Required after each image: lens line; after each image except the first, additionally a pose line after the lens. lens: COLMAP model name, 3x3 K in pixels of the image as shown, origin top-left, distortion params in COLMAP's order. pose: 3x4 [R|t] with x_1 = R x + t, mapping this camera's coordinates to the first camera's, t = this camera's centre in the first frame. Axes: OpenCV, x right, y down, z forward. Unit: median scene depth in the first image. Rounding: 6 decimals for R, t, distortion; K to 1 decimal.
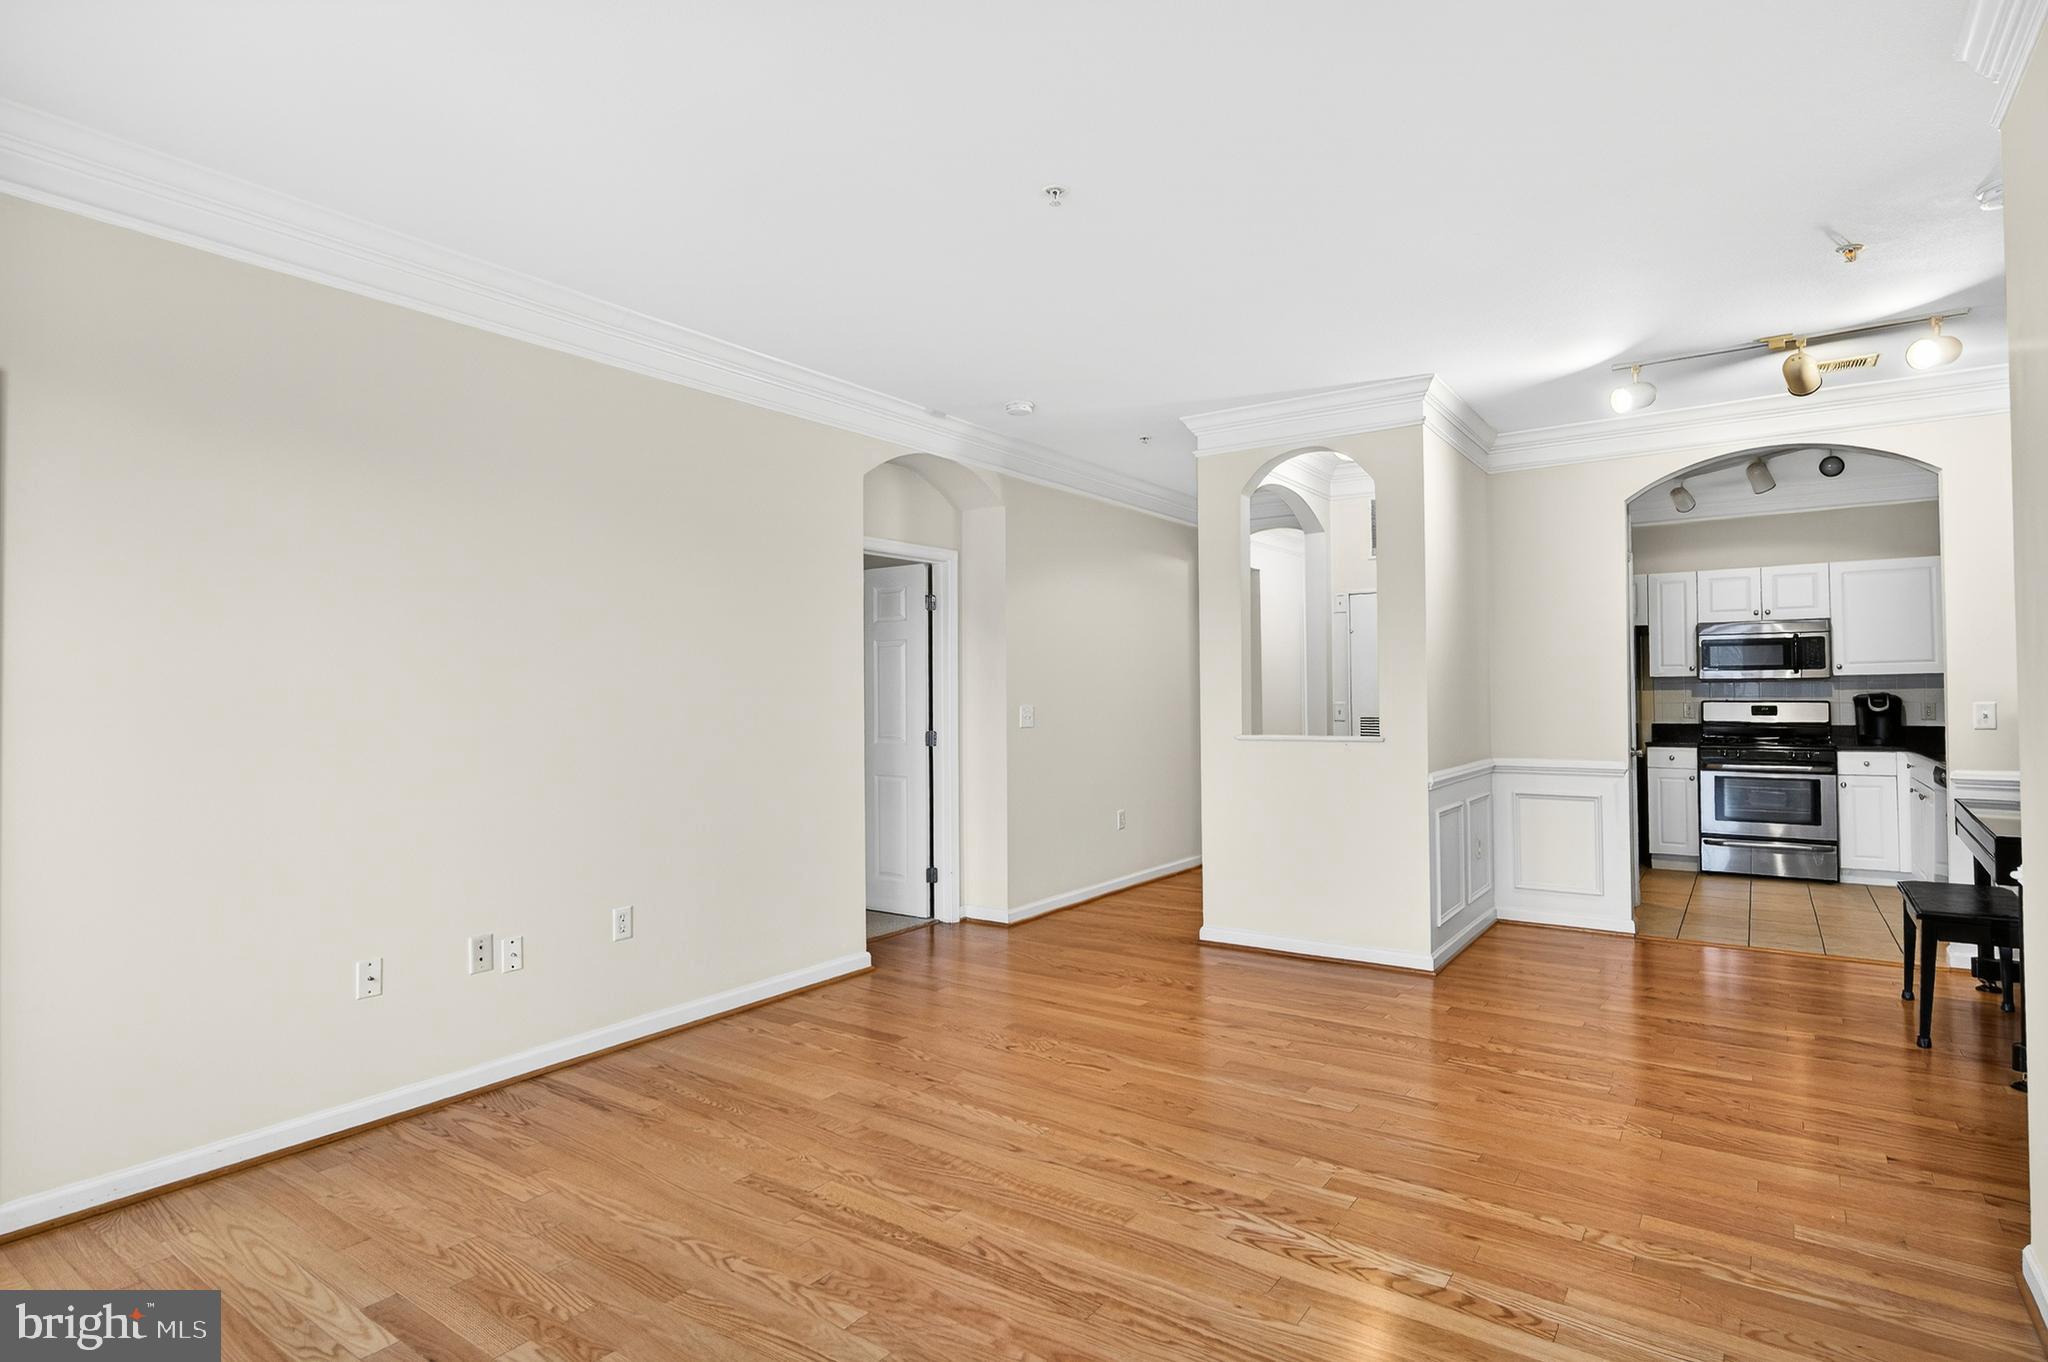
lens RADIAL K [[1043.3, 0, 1024.3], [0, 1043.3, 667.5], [0, 0, 1]] dist [-0.013447, -0.000308]
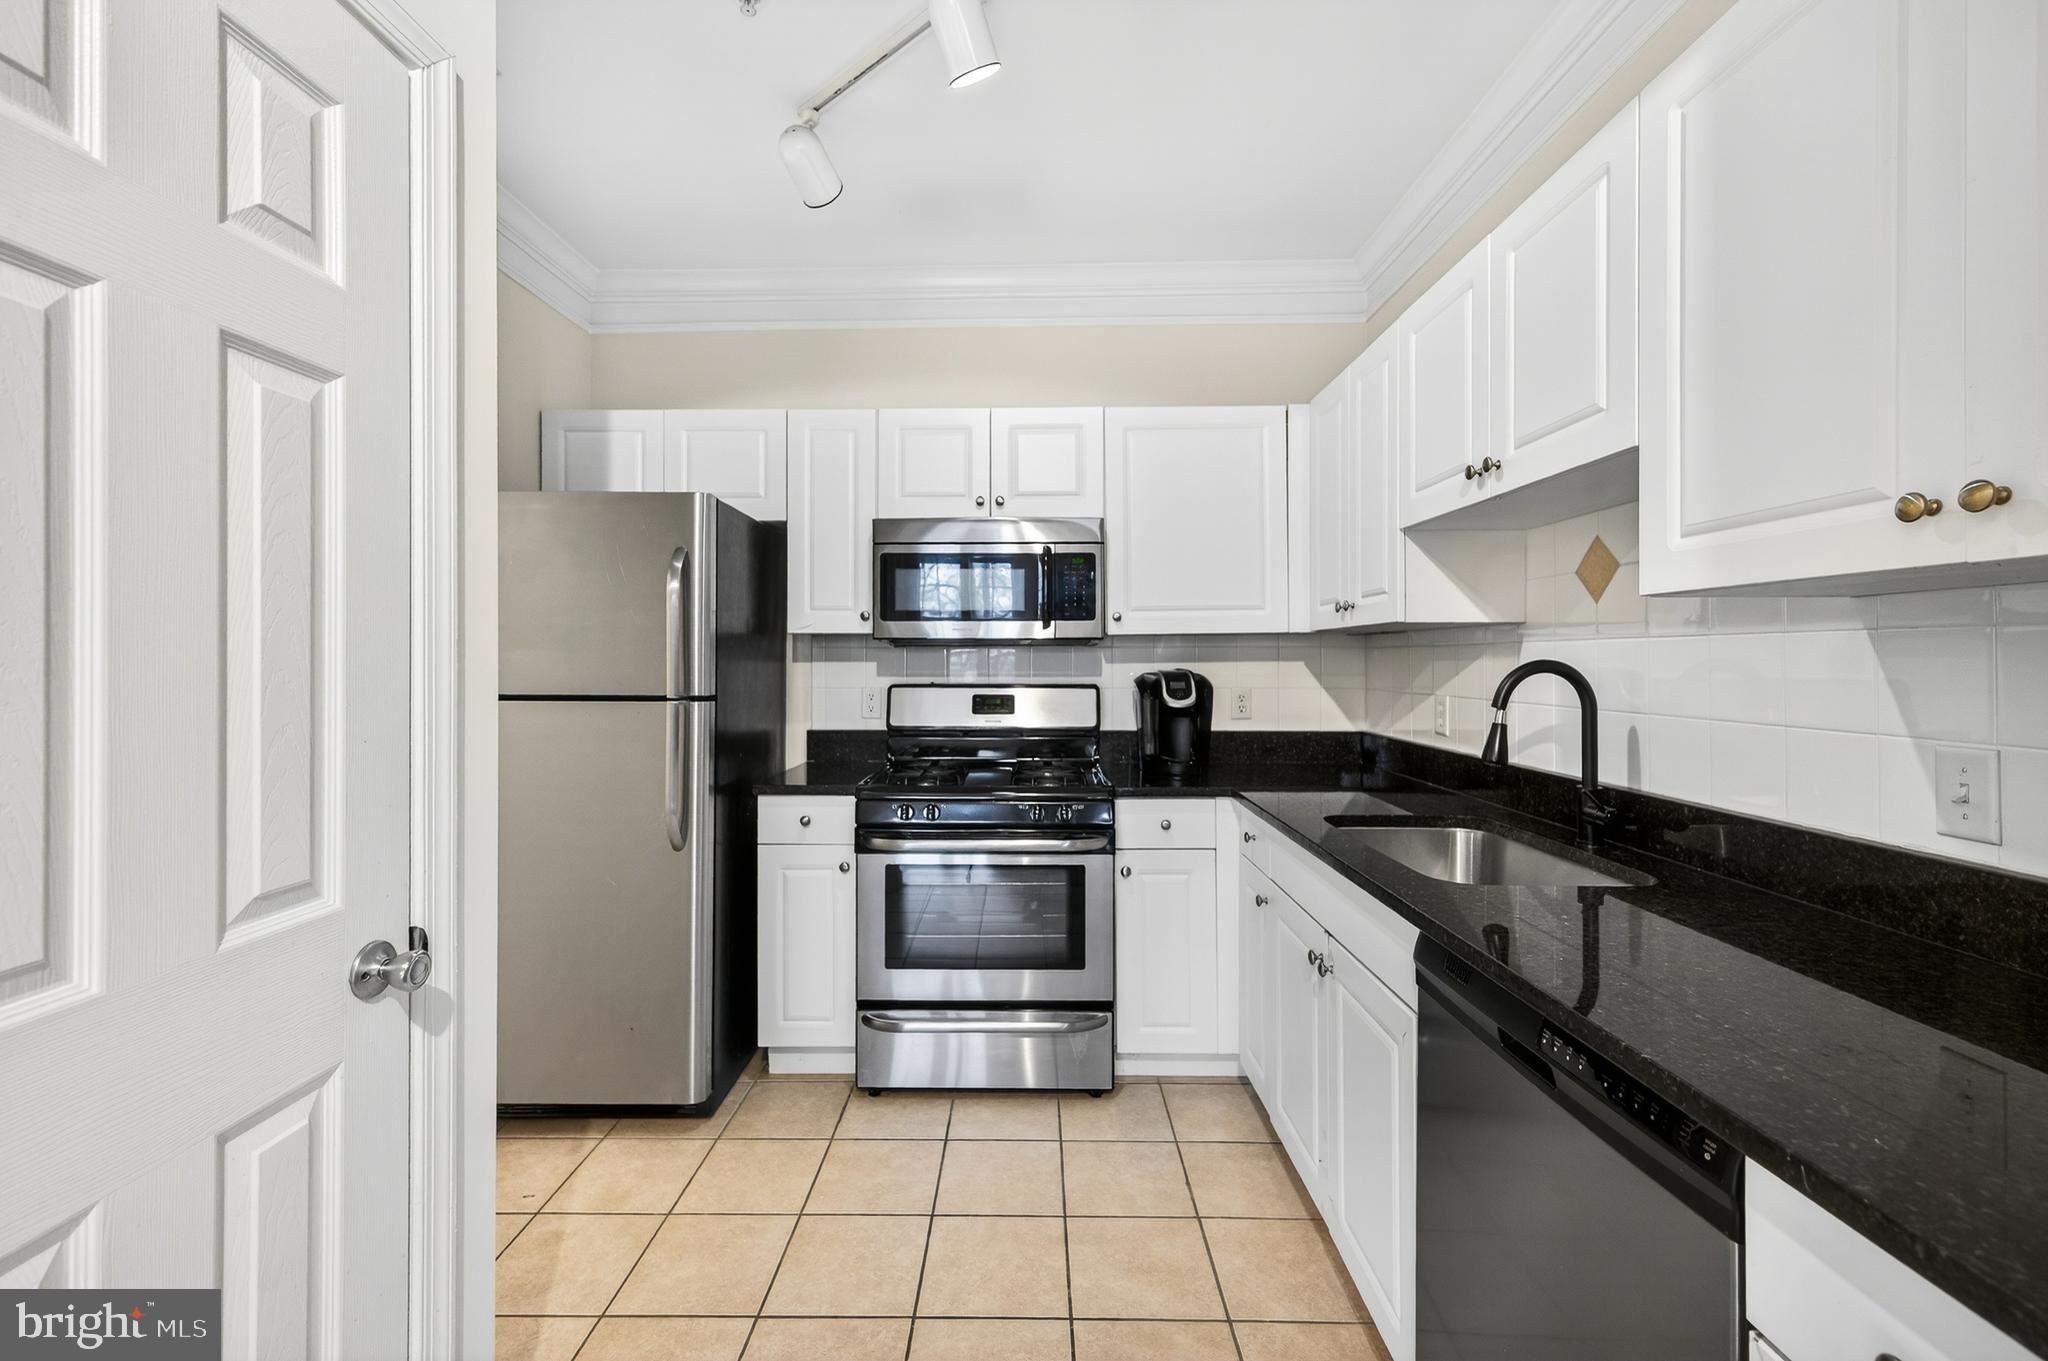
lens RADIAL K [[832.0, 0, 1014.1], [0, 832.0, 657.3], [0, 0, 1]] dist [-0.003207, -0.000012]
pose [[0.829265, 0.008215, 0.558795, 0.520725], [-0.018676, 0.999741, 0.013018, 0.014165], [-0.558543, -0.021232, 0.829204, 0.692073]]
